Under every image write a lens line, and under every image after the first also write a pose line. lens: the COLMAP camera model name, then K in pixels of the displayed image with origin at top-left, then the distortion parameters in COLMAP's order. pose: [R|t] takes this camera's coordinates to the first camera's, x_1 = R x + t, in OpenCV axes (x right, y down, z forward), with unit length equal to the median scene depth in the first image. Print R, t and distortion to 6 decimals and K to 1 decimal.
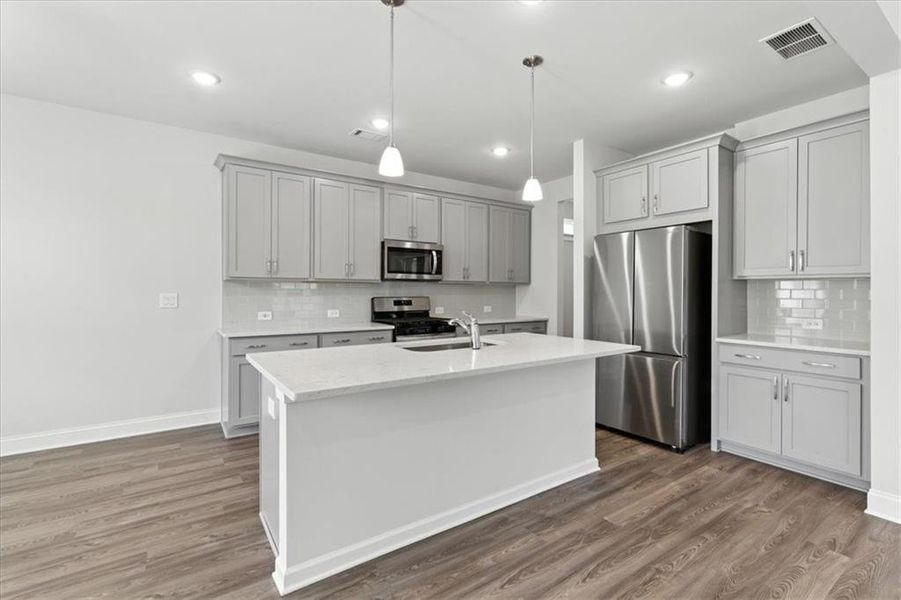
lens RADIAL K [[408.9, 0, 449.6], [0, 408.9, 295.9], [0, 0, 1]] dist [0.000964, 0.000609]
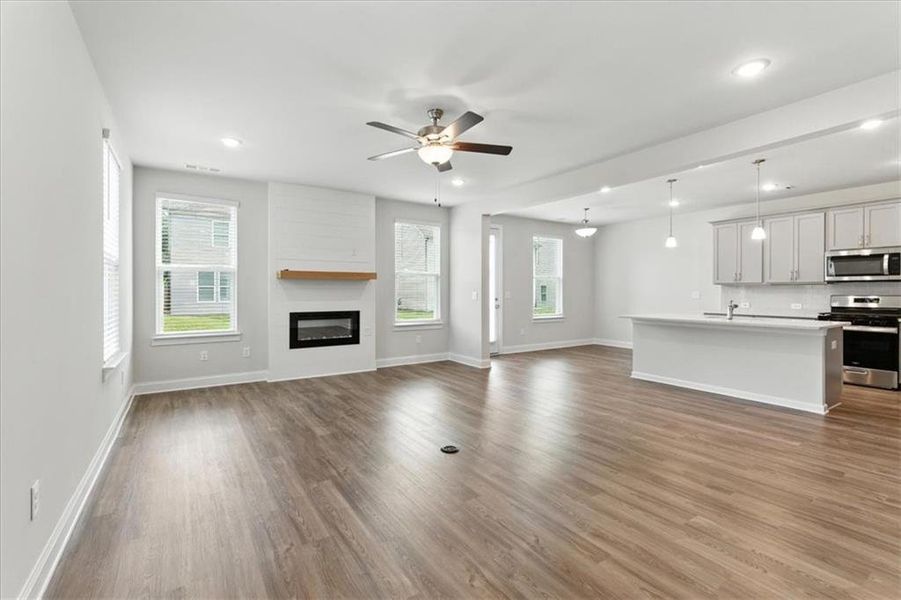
lens RADIAL K [[408.9, 0, 448.9], [0, 408.9, 295.3], [0, 0, 1]] dist [0.000964, 0.000609]
pose [[-0.024787, 0.007754, -0.999663, 1.170769], [-0.013208, 0.999880, 0.008084, 0.008871], [0.999606, 0.013404, -0.024682, -0.175036]]
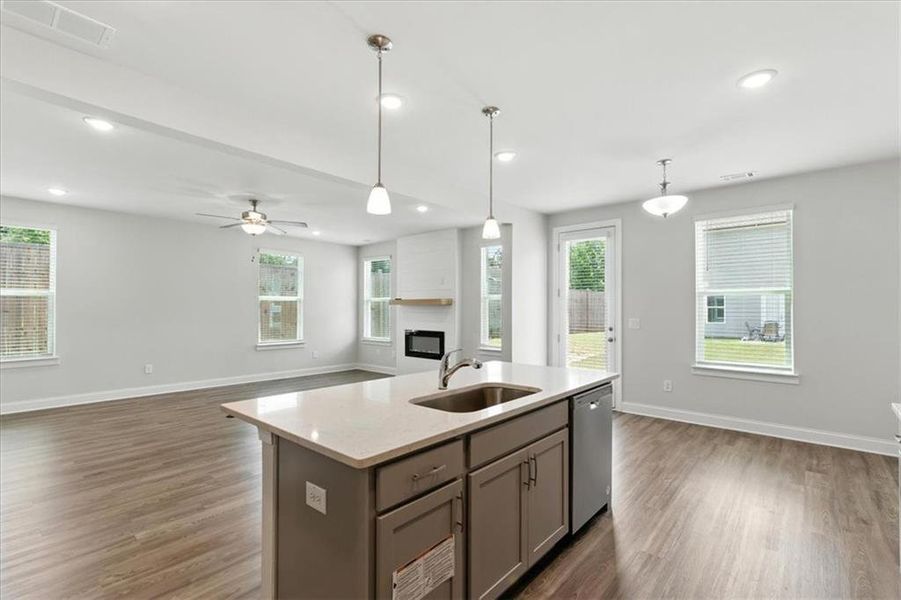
lens RADIAL K [[408.9, 0, 446.7], [0, 408.9, 307.3], [0, 0, 1]] dist [0.000964, 0.000609]
pose [[-0.972231, -0.005537, -0.233957, 0.150317], [-0.007547, 0.999942, 0.007695, -0.031859], [0.233901, 0.009247, -0.972216, 1.053941]]
